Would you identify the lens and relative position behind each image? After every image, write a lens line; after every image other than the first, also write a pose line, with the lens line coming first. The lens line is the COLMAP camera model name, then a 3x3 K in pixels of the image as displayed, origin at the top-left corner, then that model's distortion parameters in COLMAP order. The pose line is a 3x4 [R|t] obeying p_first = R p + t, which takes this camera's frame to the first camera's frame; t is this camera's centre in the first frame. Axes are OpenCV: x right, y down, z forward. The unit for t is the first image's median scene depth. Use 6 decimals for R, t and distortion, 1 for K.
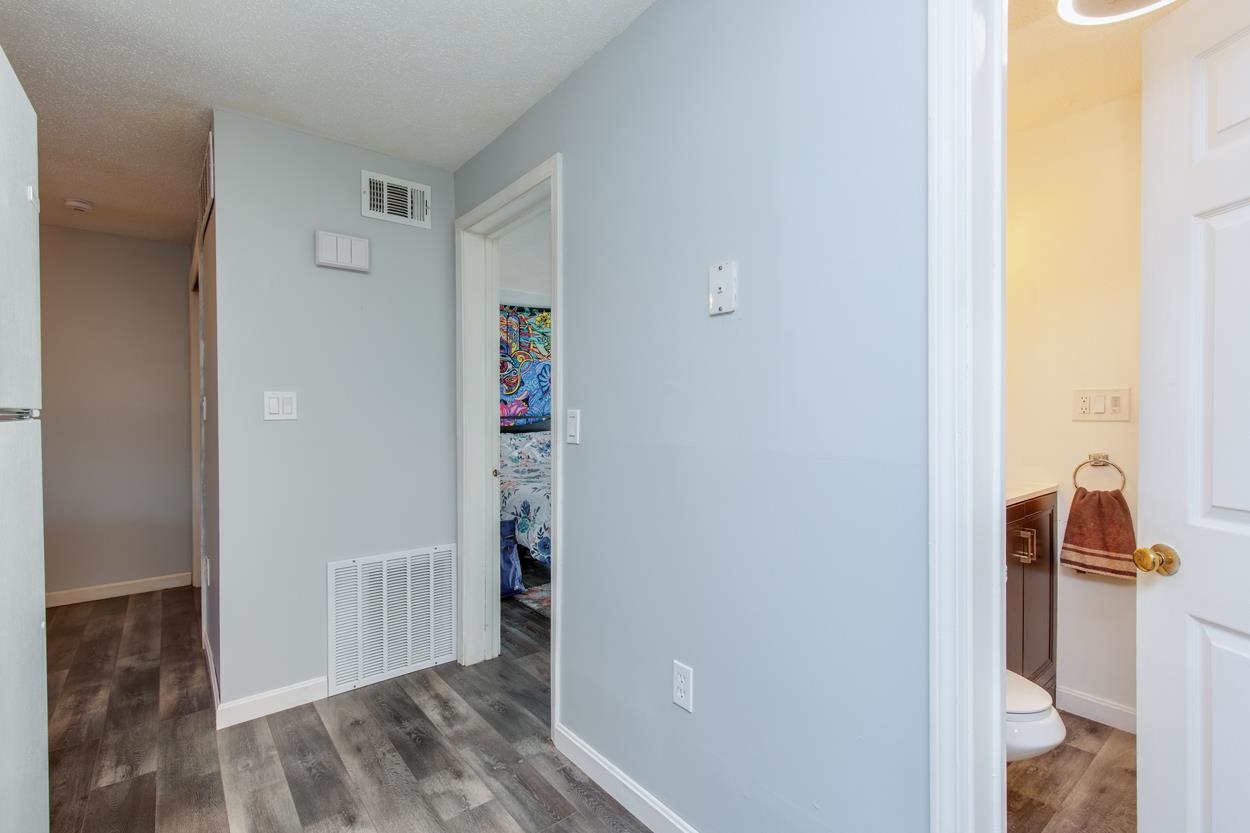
lens RADIAL K [[574.8, 0, 625.7], [0, 574.8, 413.7], [0, 0, 1]] dist [0.004877, 0.000491]
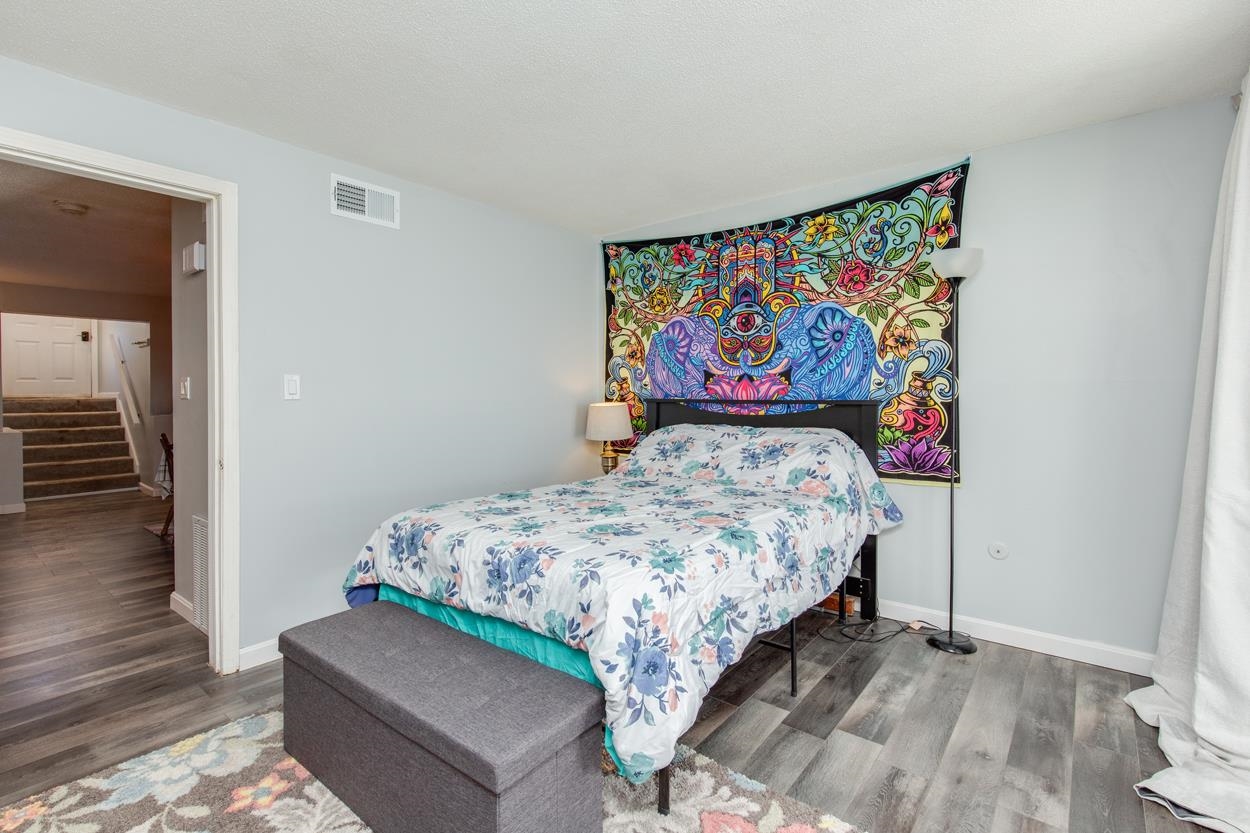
lens RADIAL K [[574.8, 0, 625.7], [0, 574.8, 413.7], [0, 0, 1]] dist [0.004877, 0.000491]
pose [[0.225290, 0.030054, -0.973828, 0.376775], [-0.003334, 0.999542, 0.030076, 0.000961], [0.974286, -0.003529, 0.225288, 0.701124]]
